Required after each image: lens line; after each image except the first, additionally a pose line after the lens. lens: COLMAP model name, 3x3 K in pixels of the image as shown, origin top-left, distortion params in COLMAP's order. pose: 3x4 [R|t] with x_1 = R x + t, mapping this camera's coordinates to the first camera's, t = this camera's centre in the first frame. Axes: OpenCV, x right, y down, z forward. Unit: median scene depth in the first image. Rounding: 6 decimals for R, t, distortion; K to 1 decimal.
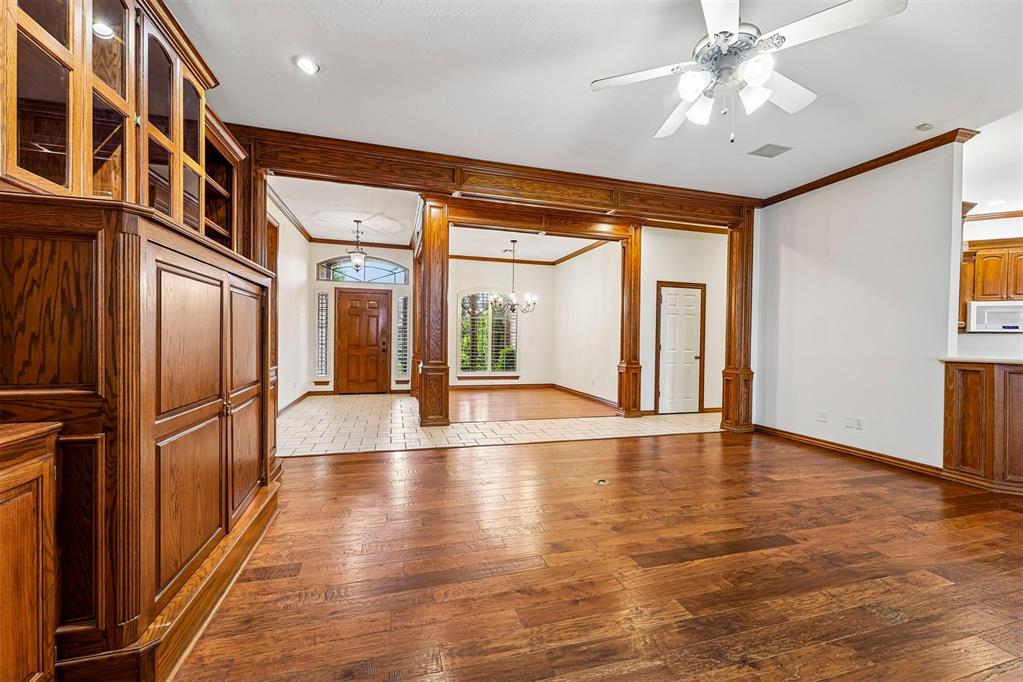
lens RADIAL K [[408.6, 0, 511.6], [0, 408.6, 341.0], [0, 0, 1]] dist [-0.001793, 0.000201]
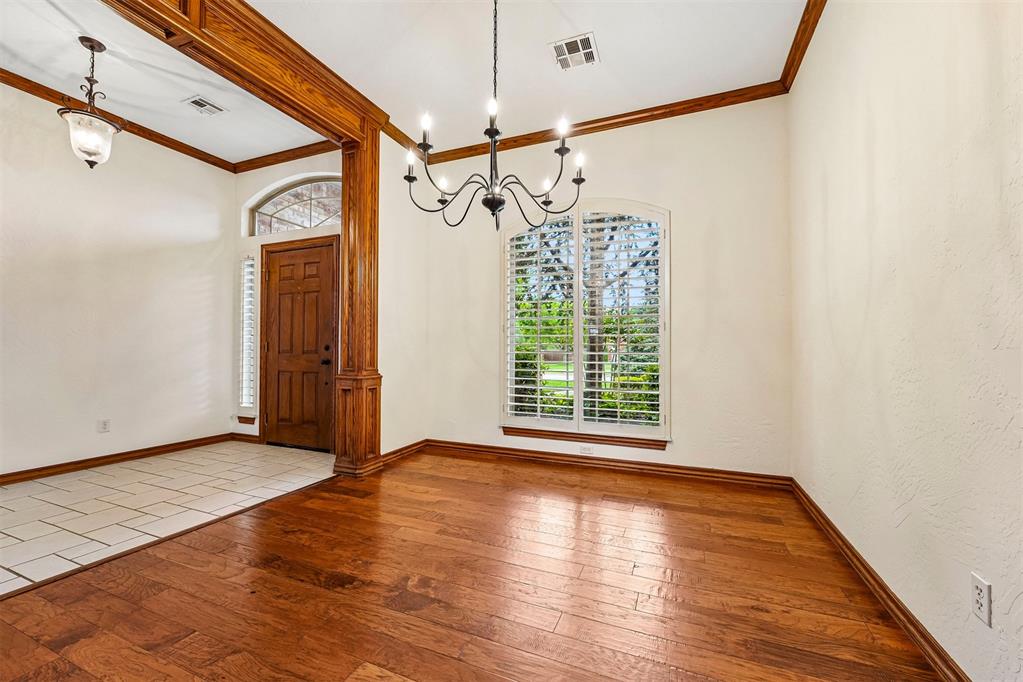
lens RADIAL K [[408.6, 0, 505.0], [0, 408.6, 348.7], [0, 0, 1]] dist [-0.001793, 0.000201]
pose [[0.771554, -0.016974, -0.635937, 0.235891], [0.004823, 0.999771, -0.020834, 0.029066], [0.636145, 0.013008, 0.771459, 1.175386]]
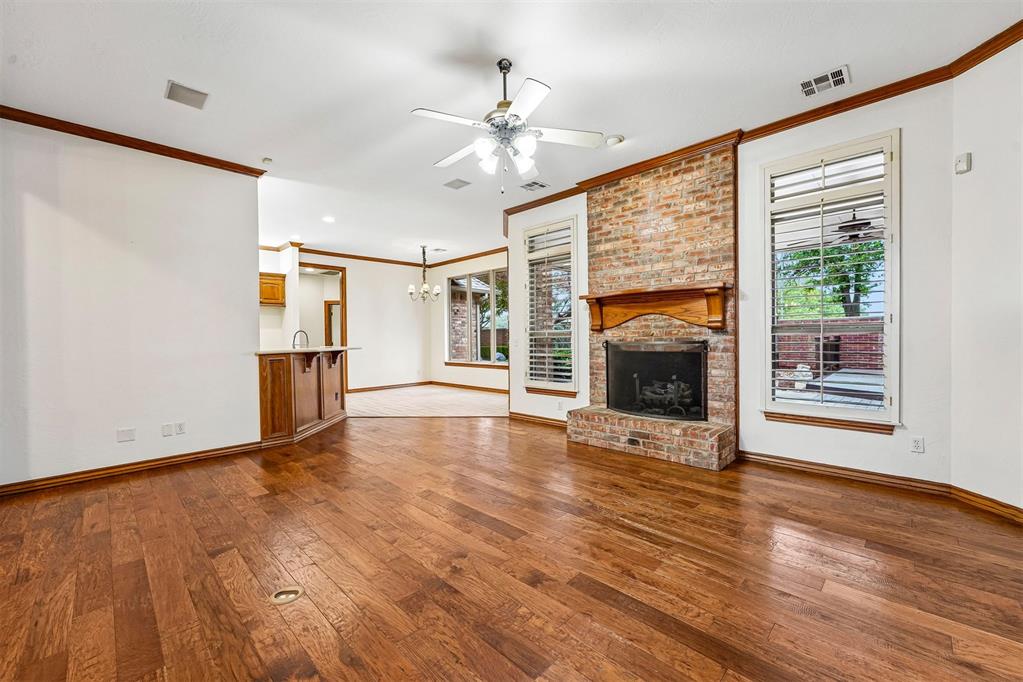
lens RADIAL K [[408.6, 0, 508.1], [0, 408.6, 340.9], [0, 0, 1]] dist [-0.001793, 0.000201]
pose [[-0.488449, -0.016480, 0.872437, -0.255256], [0.012048, 0.999599, 0.025628, -0.009285], [-0.872509, 0.023029, -0.488054, 0.621161]]
